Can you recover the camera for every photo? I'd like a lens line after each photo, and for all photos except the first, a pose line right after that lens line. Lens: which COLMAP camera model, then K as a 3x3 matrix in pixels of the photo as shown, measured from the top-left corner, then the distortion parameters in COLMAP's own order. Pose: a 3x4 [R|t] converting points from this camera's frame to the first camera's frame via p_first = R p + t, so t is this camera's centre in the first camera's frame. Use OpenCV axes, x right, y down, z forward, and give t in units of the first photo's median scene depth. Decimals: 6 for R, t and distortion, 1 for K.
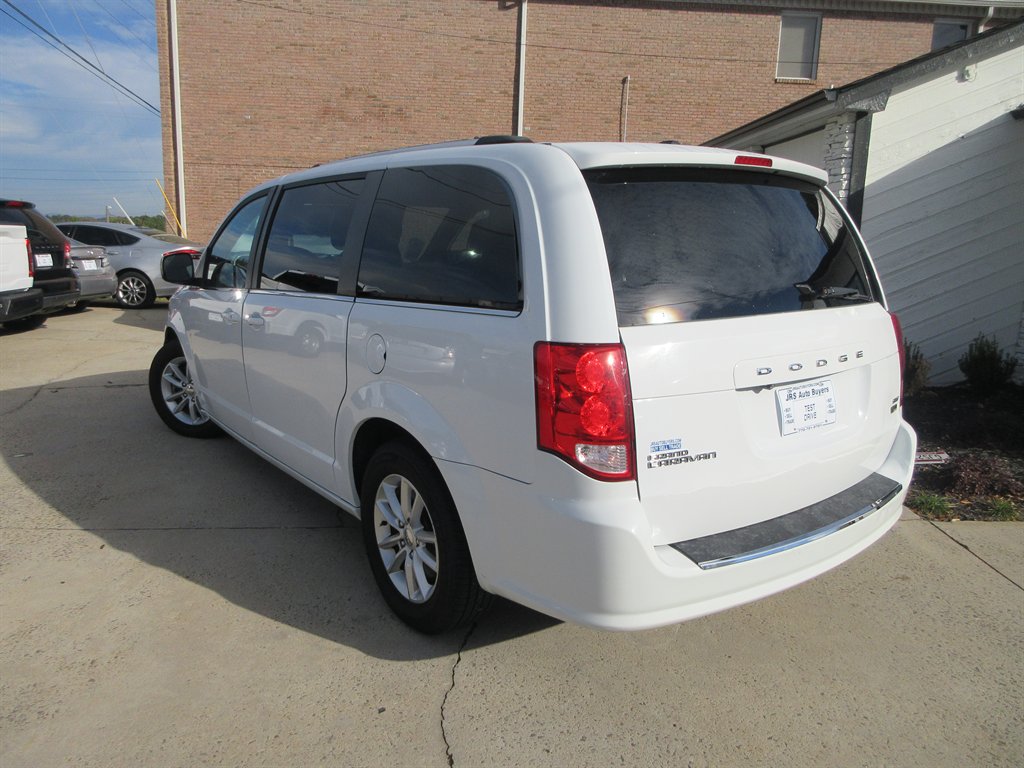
lens RADIAL K [[754.0, 0, 505.7], [0, 754.0, 386.7], [0, 0, 1]] dist [-0.012126, 0.000426]
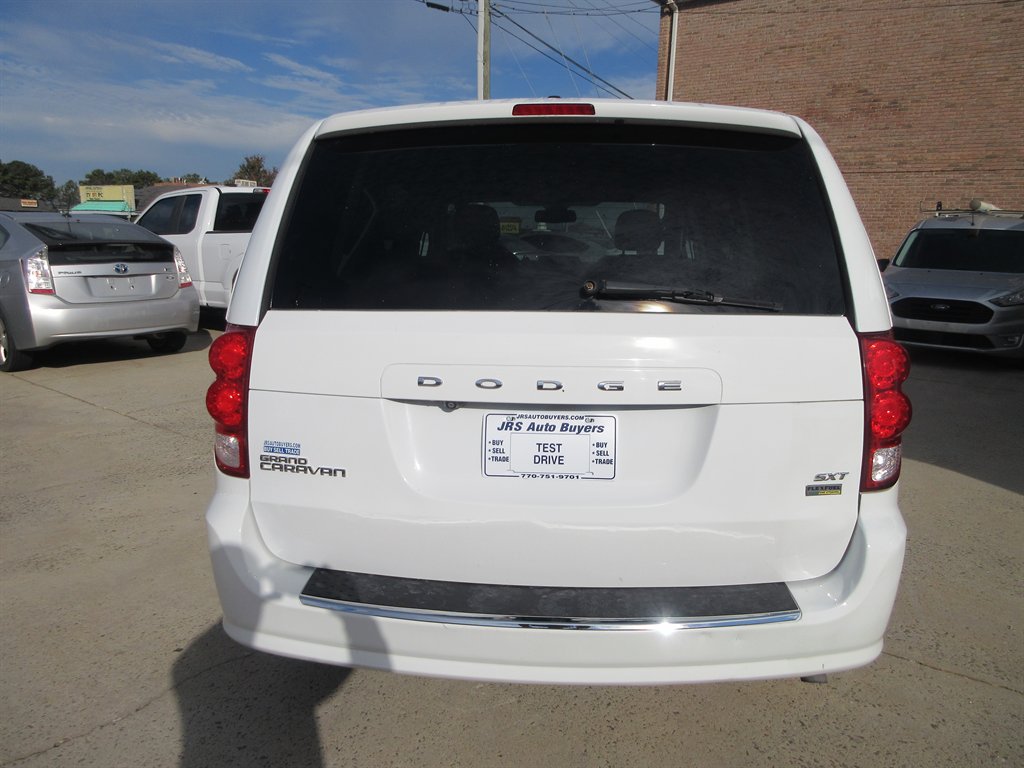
lens RADIAL K [[754.0, 0, 507.4], [0, 754.0, 380.9], [0, 0, 1]] dist [-0.012126, 0.000426]
pose [[0.755619, 0.116910, -0.644494, 0.826751], [-0.132702, 0.990862, 0.024158, -0.046425], [0.641428, 0.067272, 0.764228, 0.428982]]
